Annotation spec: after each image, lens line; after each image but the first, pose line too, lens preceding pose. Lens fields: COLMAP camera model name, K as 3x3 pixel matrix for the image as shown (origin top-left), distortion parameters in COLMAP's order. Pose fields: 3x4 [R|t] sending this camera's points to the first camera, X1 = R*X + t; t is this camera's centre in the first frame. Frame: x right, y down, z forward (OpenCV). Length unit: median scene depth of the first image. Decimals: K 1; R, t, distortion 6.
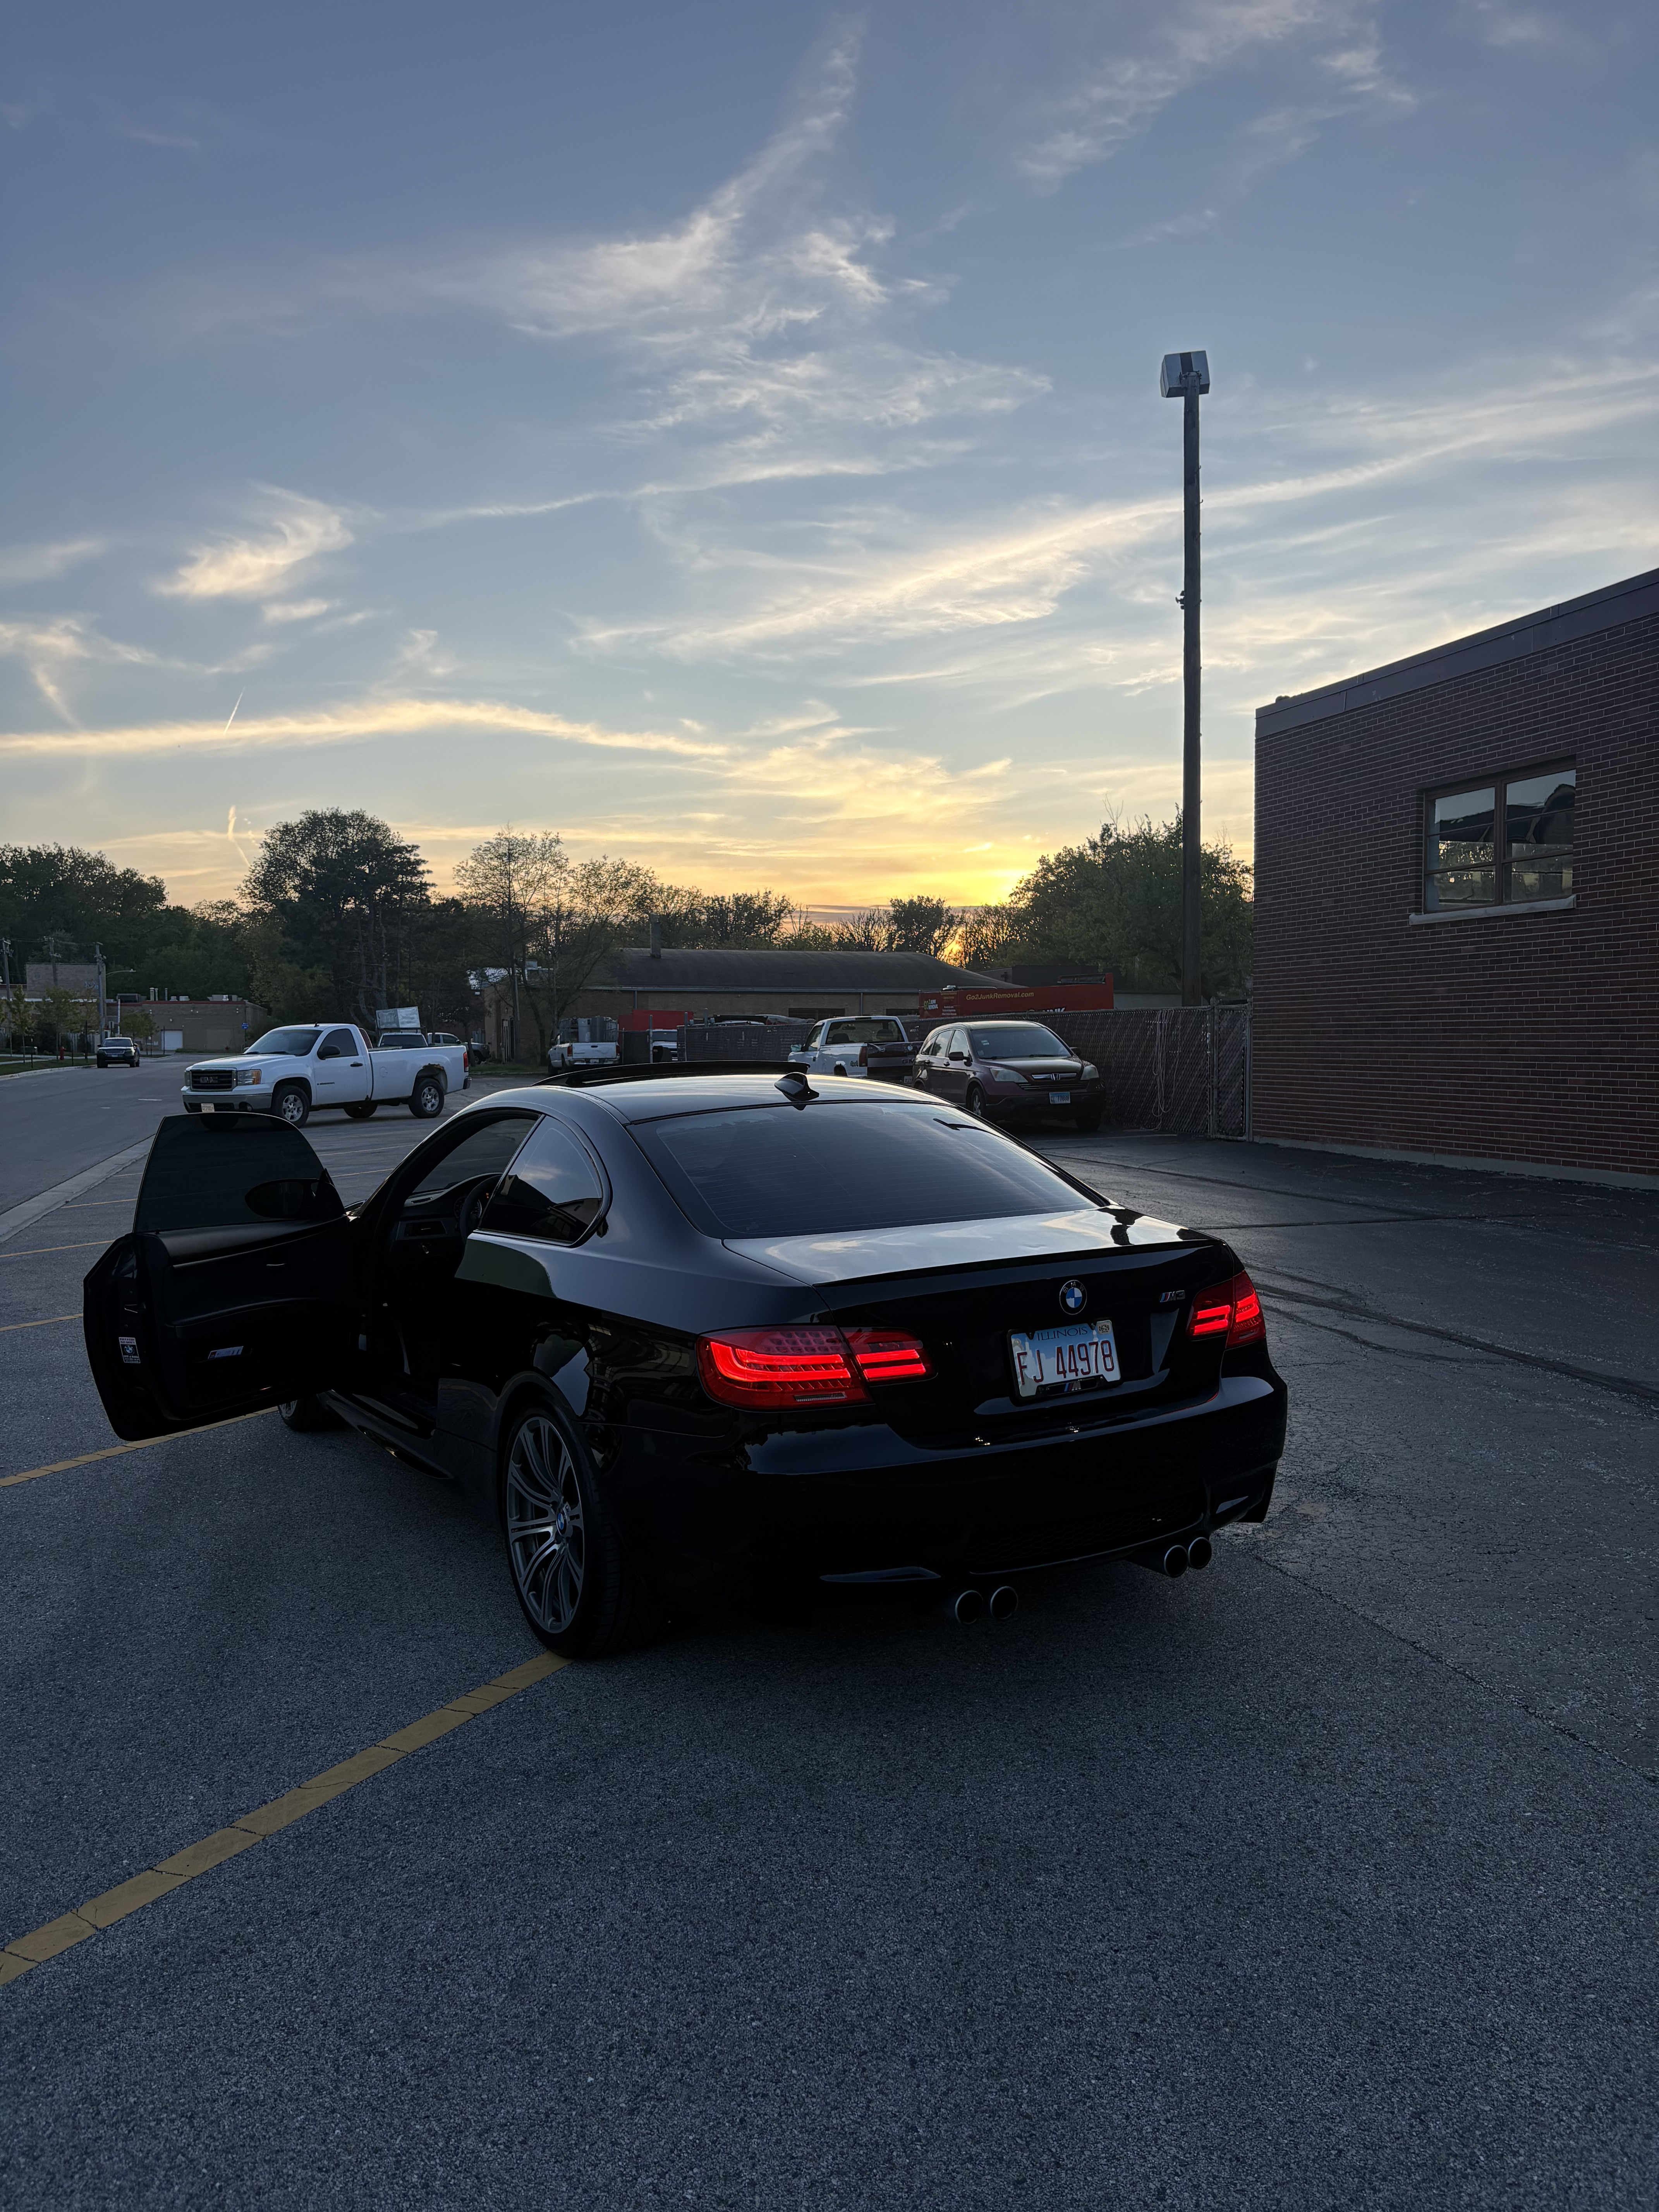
lens RADIAL K [[1678.8, 0, 835.0], [0, 1678.8, 1096.3], [0, 0, 1]] dist [0.009436, -0.026617]
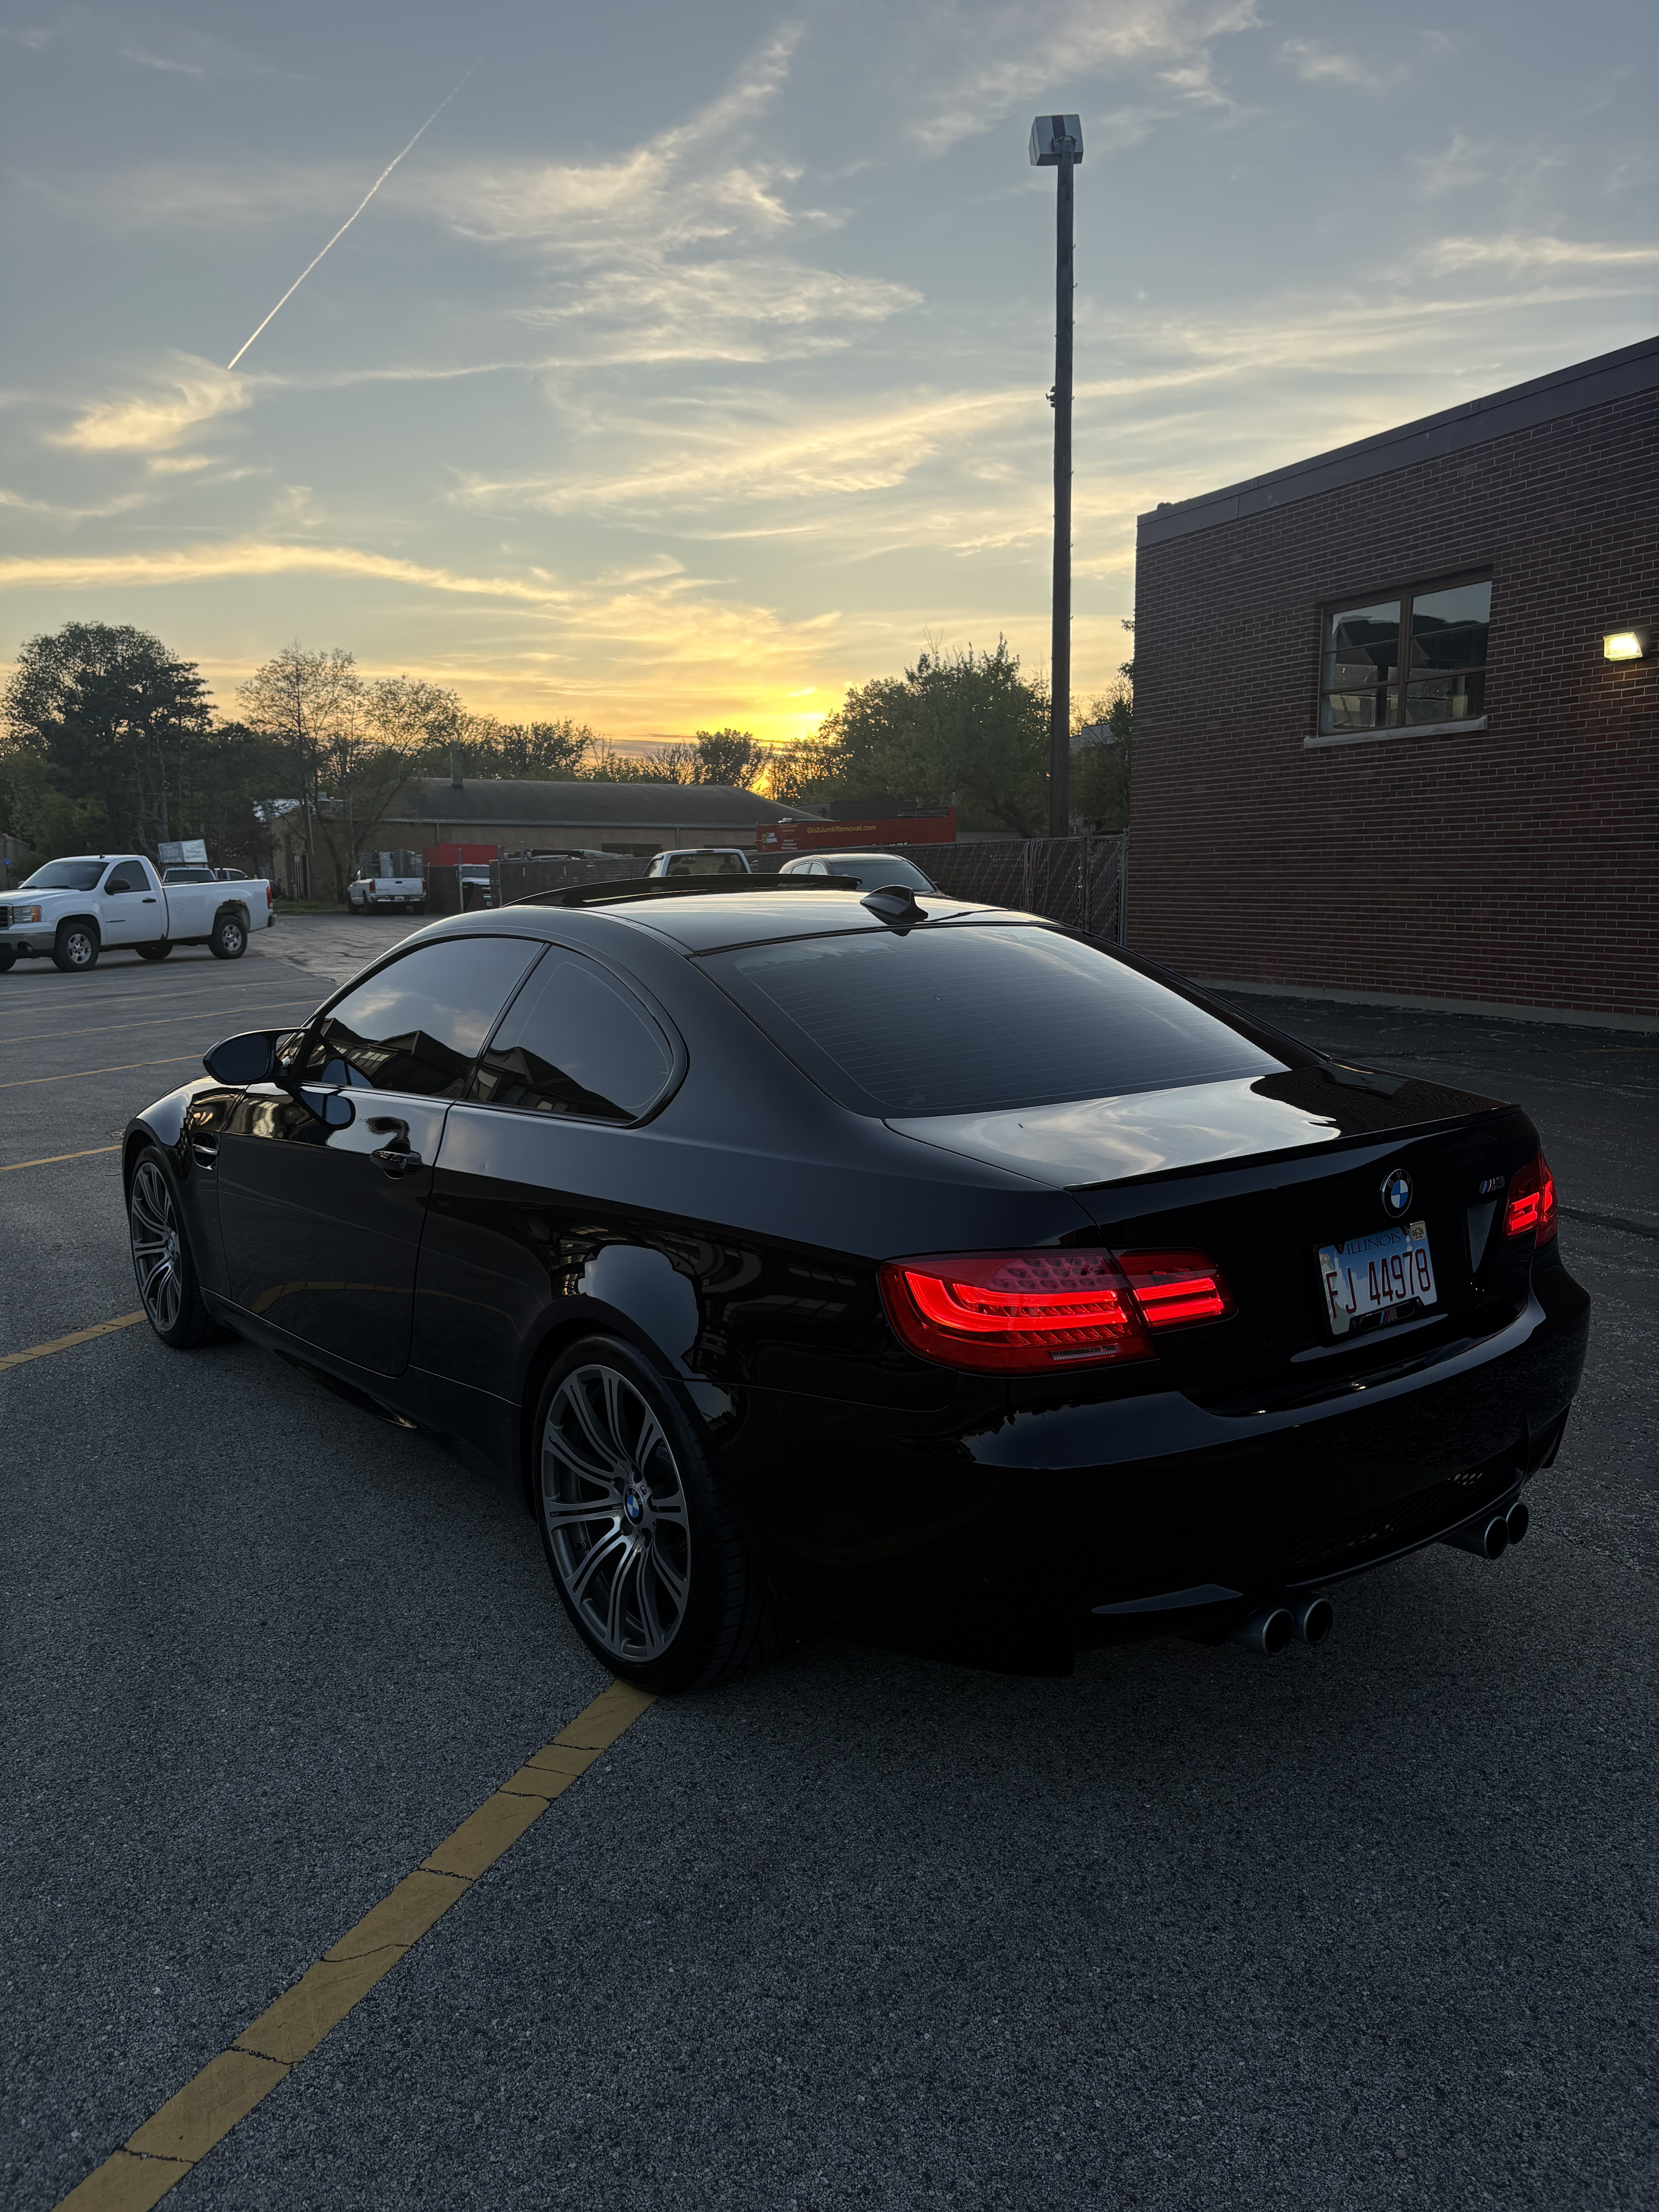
lens RADIAL K [[1660.2, 0, 829.5], [0, 1660.2, 1106.0], [0, 0, 1]] dist [0.038034, -0.056303]
pose [[0.992931, -0.016518, 0.117537, -0.027776], [0.004470, 0.994770, 0.102039, 0.001508], [-0.118608, -0.100793, 0.987812, 0.051861]]
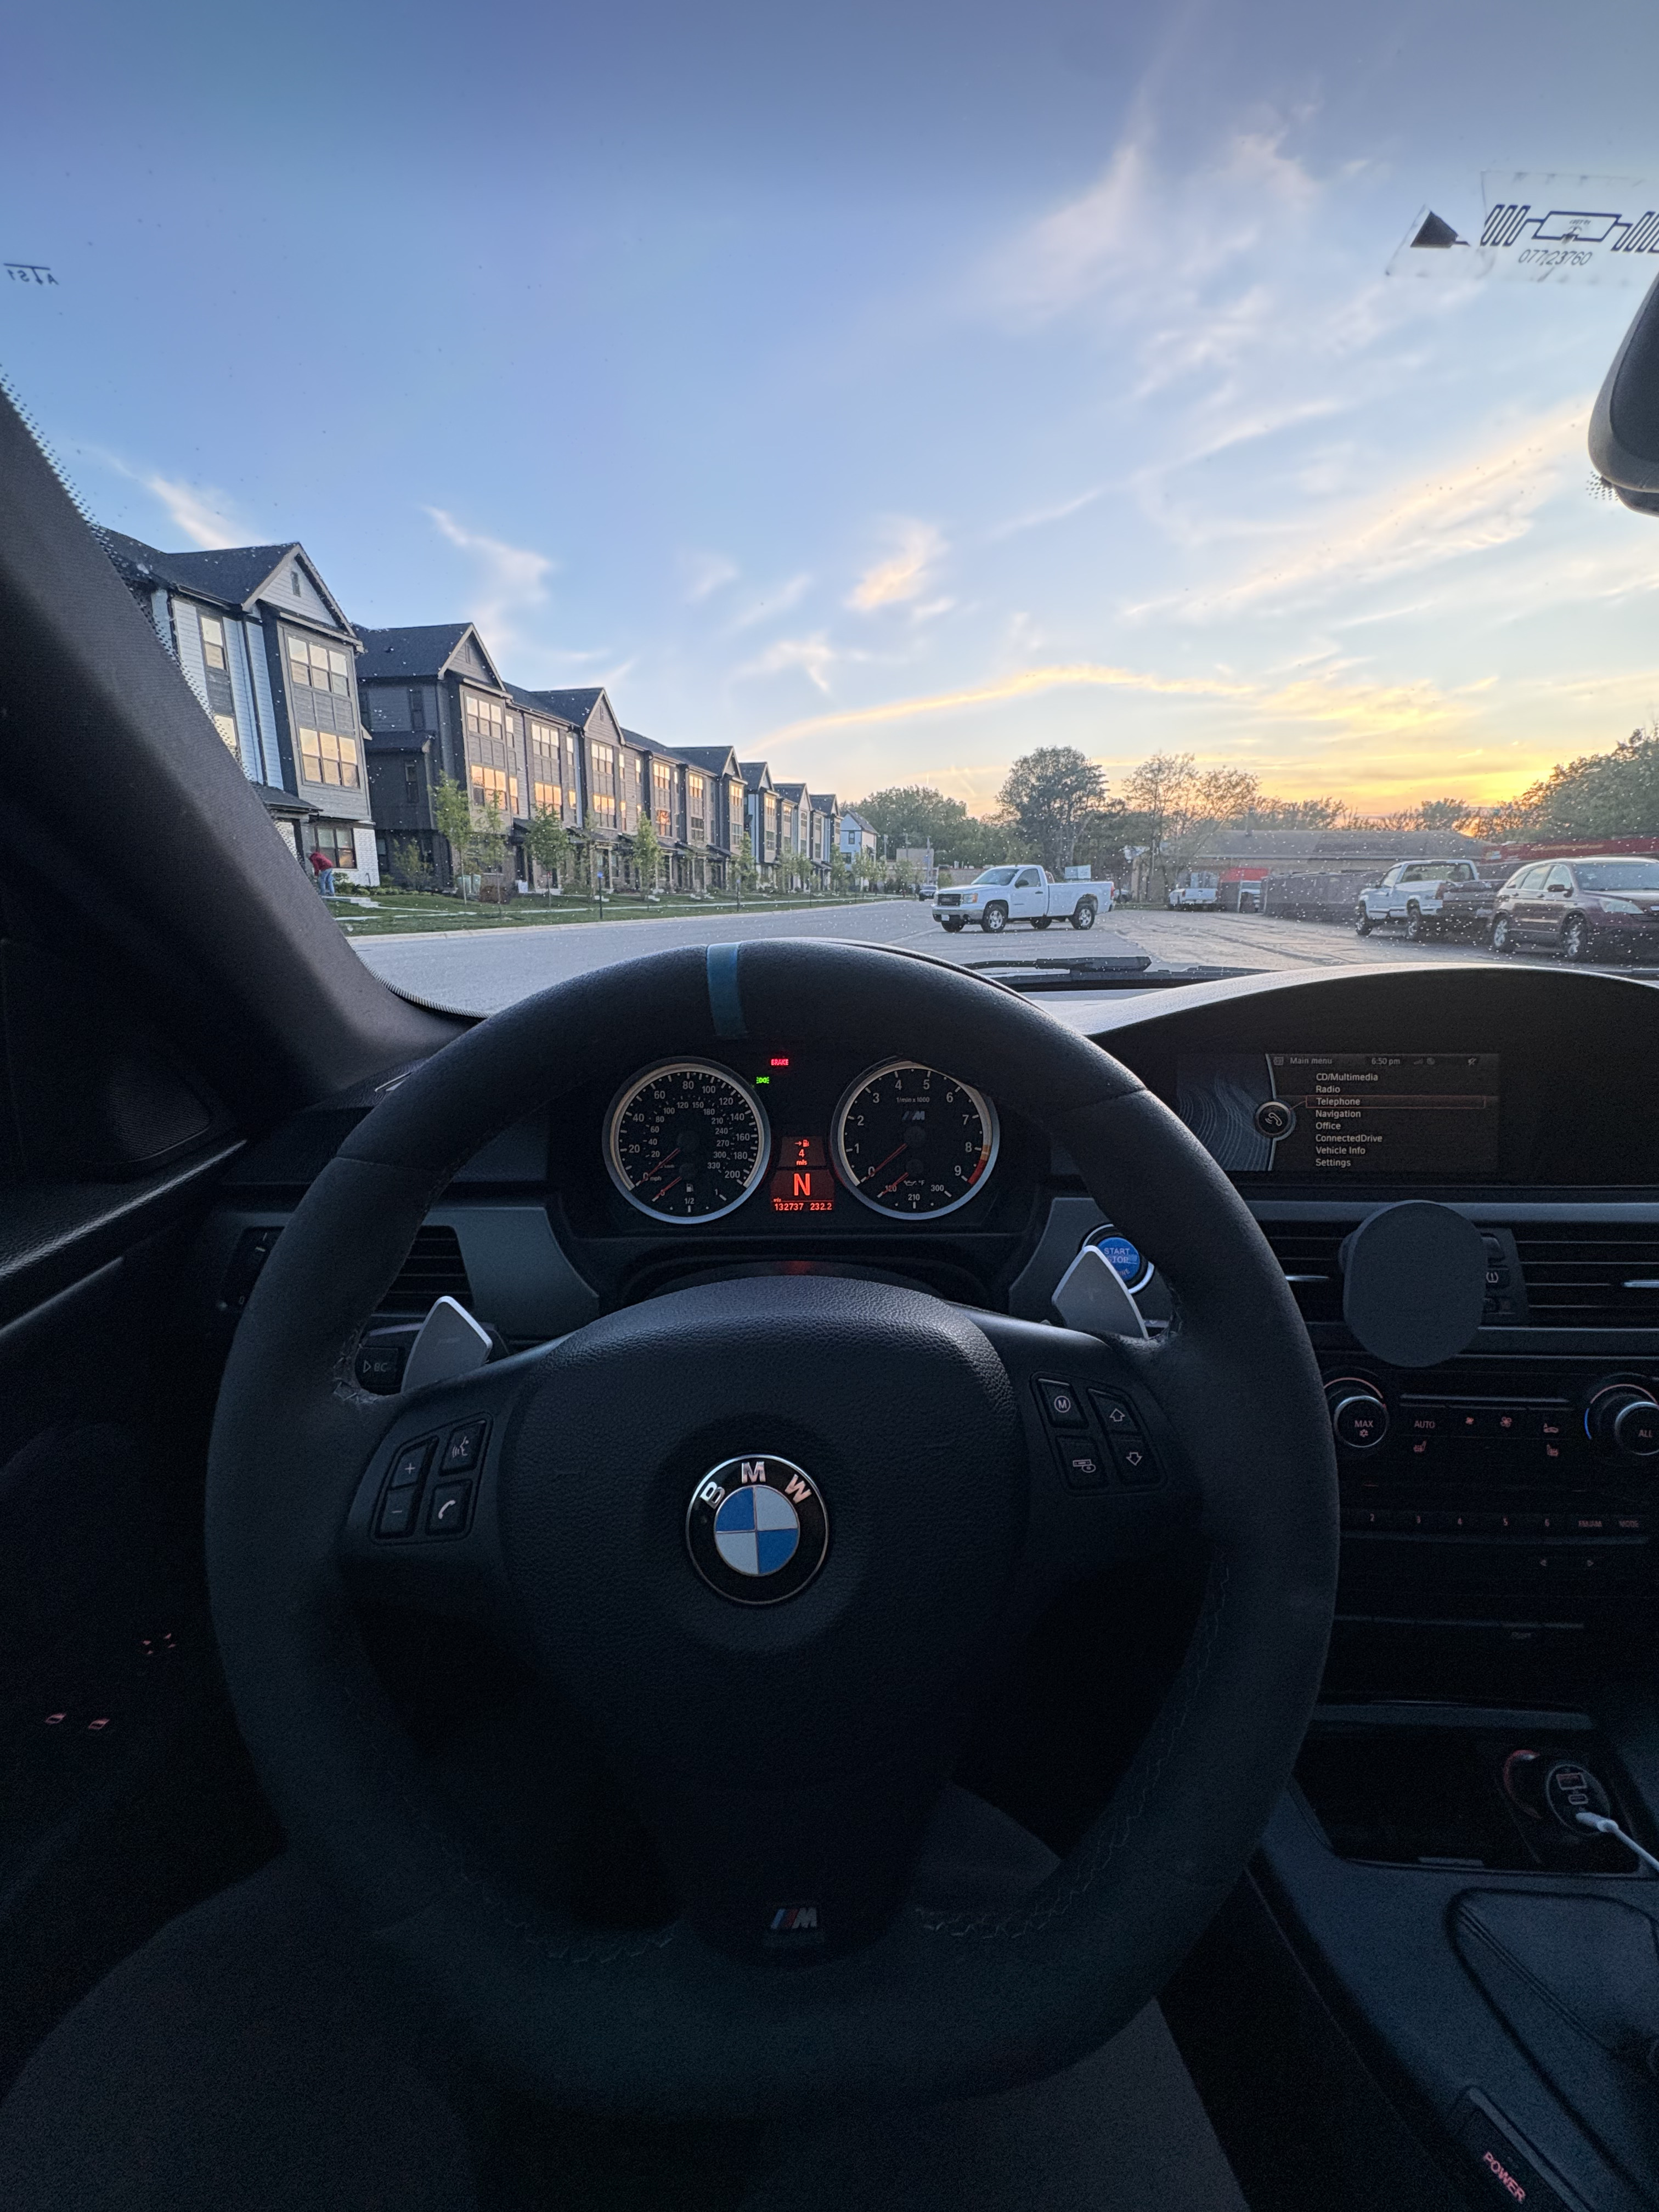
lens RADIAL K [[833.3, 0, 829.5], [0, 833.3, 1106.0], [0, 0, 1]] dist [0.021082, -0.030177]
pose [[0.855698, 0.142803, -0.497381, -0.040006], [-0.034681, 0.974834, 0.220219, 0.010644], [0.516312, -0.171191, 0.839116, 0.227575]]
